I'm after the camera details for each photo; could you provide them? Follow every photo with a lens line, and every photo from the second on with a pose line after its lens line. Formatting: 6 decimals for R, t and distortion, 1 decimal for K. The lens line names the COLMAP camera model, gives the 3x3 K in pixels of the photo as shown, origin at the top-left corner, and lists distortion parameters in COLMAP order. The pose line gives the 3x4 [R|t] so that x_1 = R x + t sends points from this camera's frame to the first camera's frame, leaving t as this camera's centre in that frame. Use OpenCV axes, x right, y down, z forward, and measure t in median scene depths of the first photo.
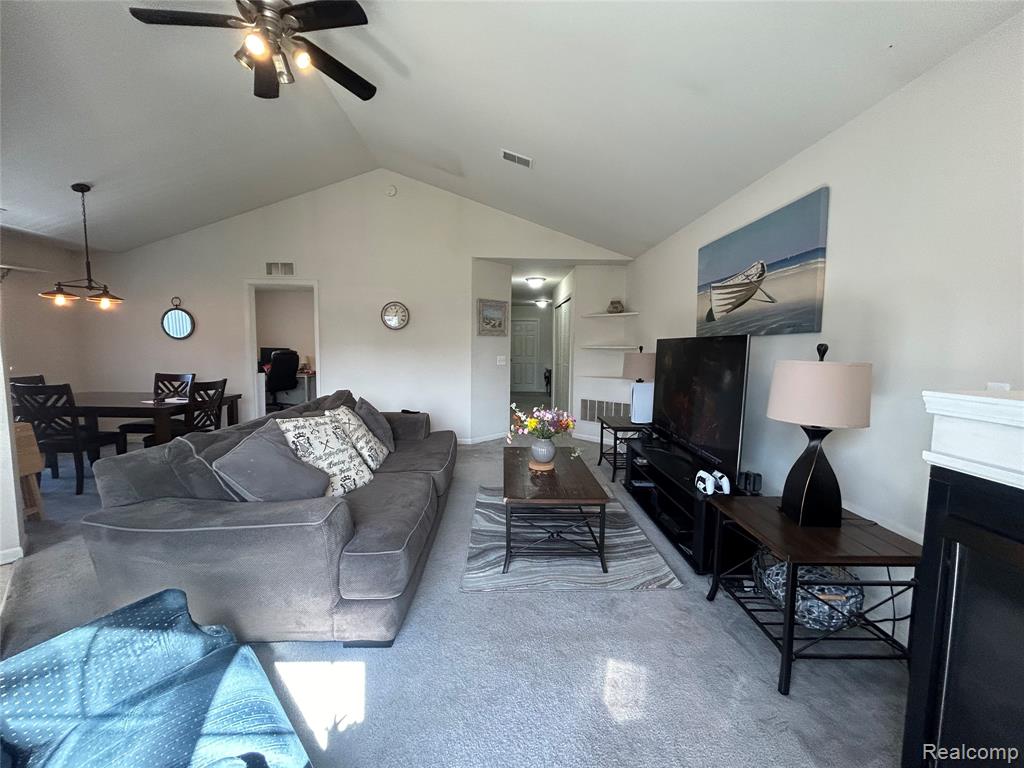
lens RADIAL K [[413.6, 0, 511.1], [0, 413.6, 383.1], [0, 0, 1]] dist [-0.000438, -0.000014]
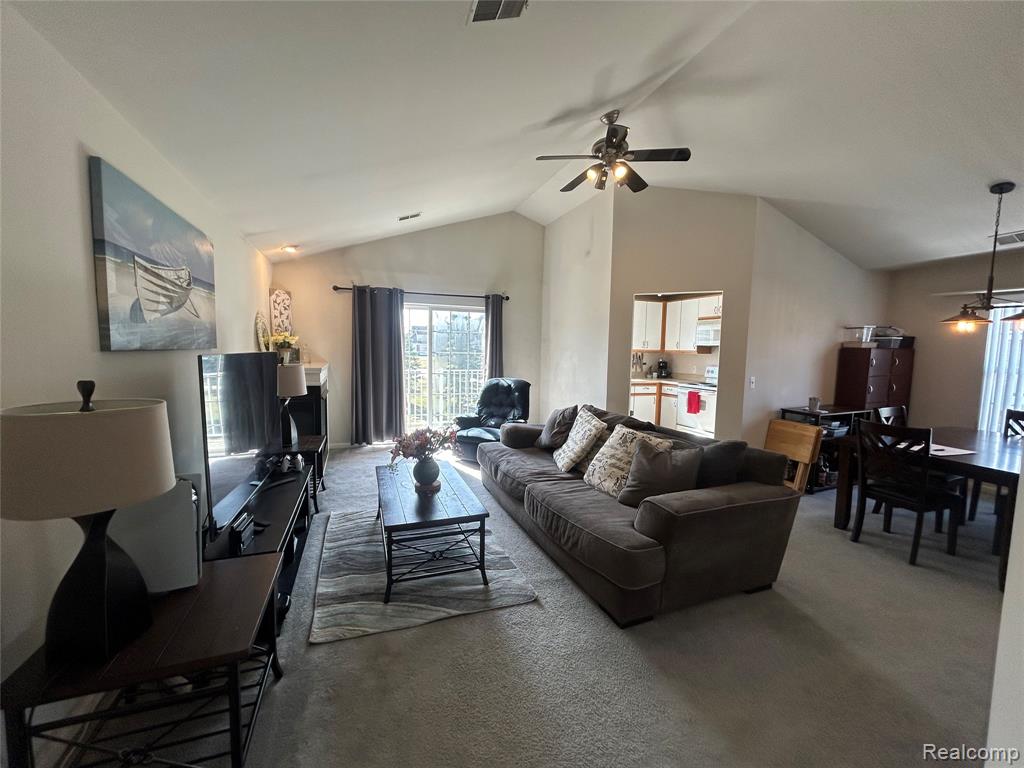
lens RADIAL K [[413.6, 0, 511.1], [0, 413.6, 383.1], [0, 0, 1]] dist [-0.000438, -0.000014]
pose [[-0.942956, 0.002606, -0.332909, 0.197954], [-0.054585, 0.985227, 0.162322, -0.195758], [0.328413, 0.171234, -0.928883, 1.789651]]
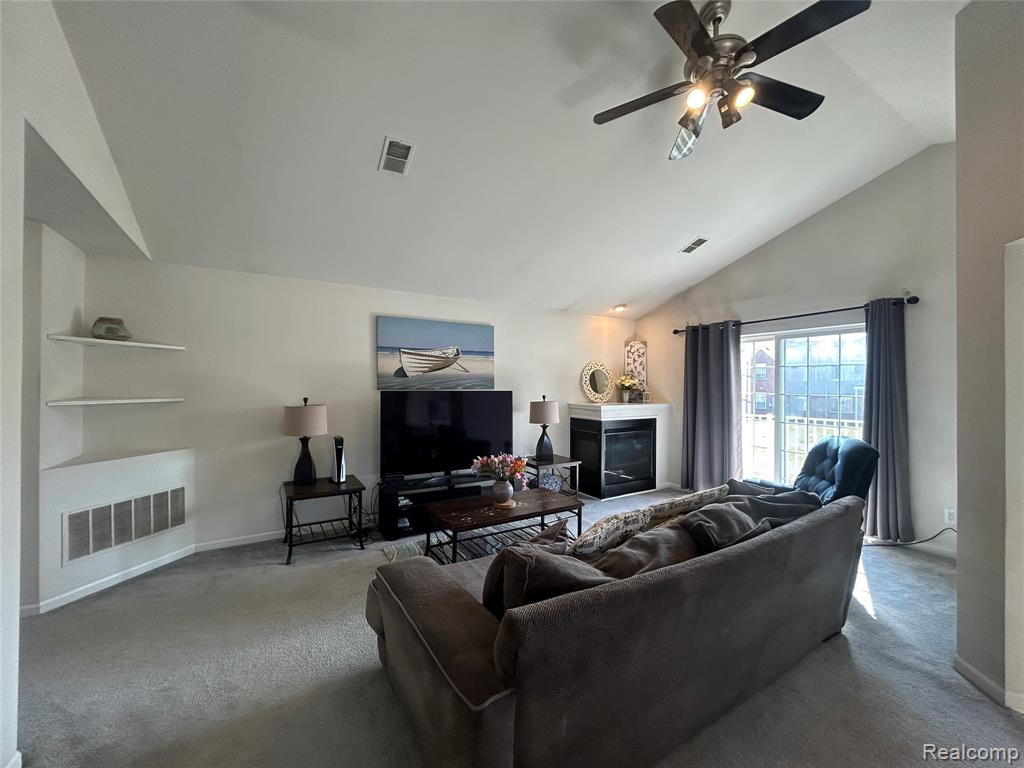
lens RADIAL K [[413.6, 0, 511.1], [0, 413.6, 383.1], [0, 0, 1]] dist [-0.000438, -0.000014]
pose [[-0.508546, -0.003603, 0.861027, -0.852419], [0.067495, 0.996747, 0.044036, -0.172539], [-0.858385, 0.080510, -0.506649, 1.427038]]
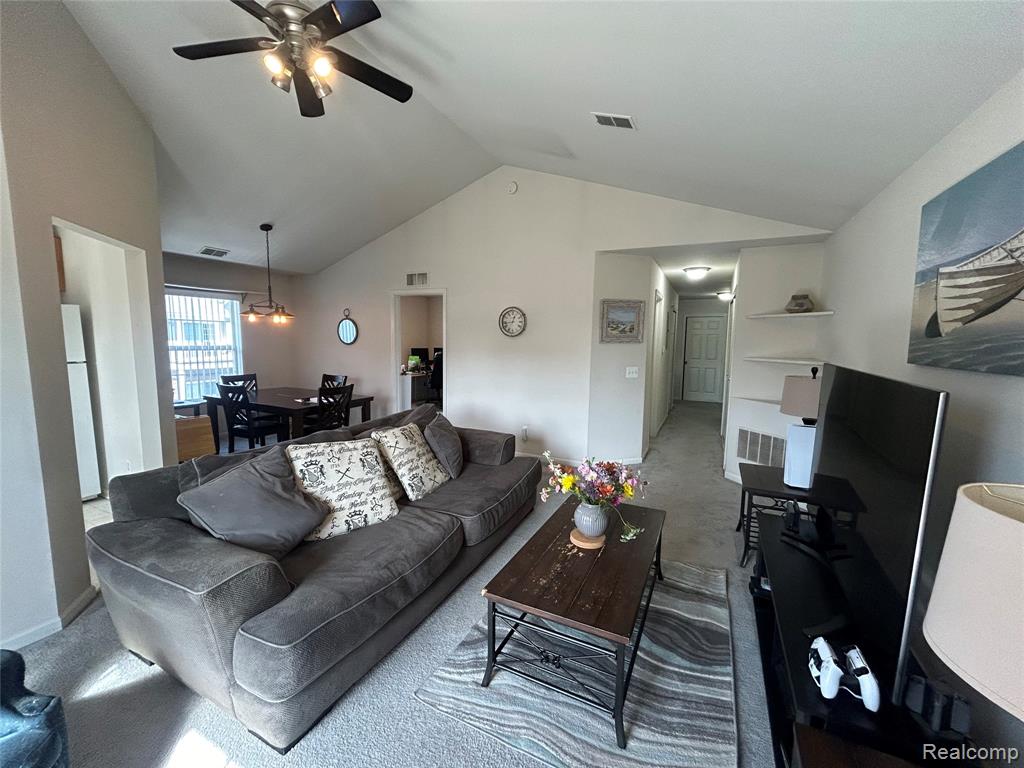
lens RADIAL K [[412.9, 0, 508.4], [0, 412.9, 383.2], [0, 0, 1]] dist [-0.000762, 0.000249]
pose [[0.886223, 0.053241, -0.460189, 0.249567], [-0.044719, 0.998567, 0.029408, -0.082658], [0.461095, -0.005483, 0.887334, 0.266671]]
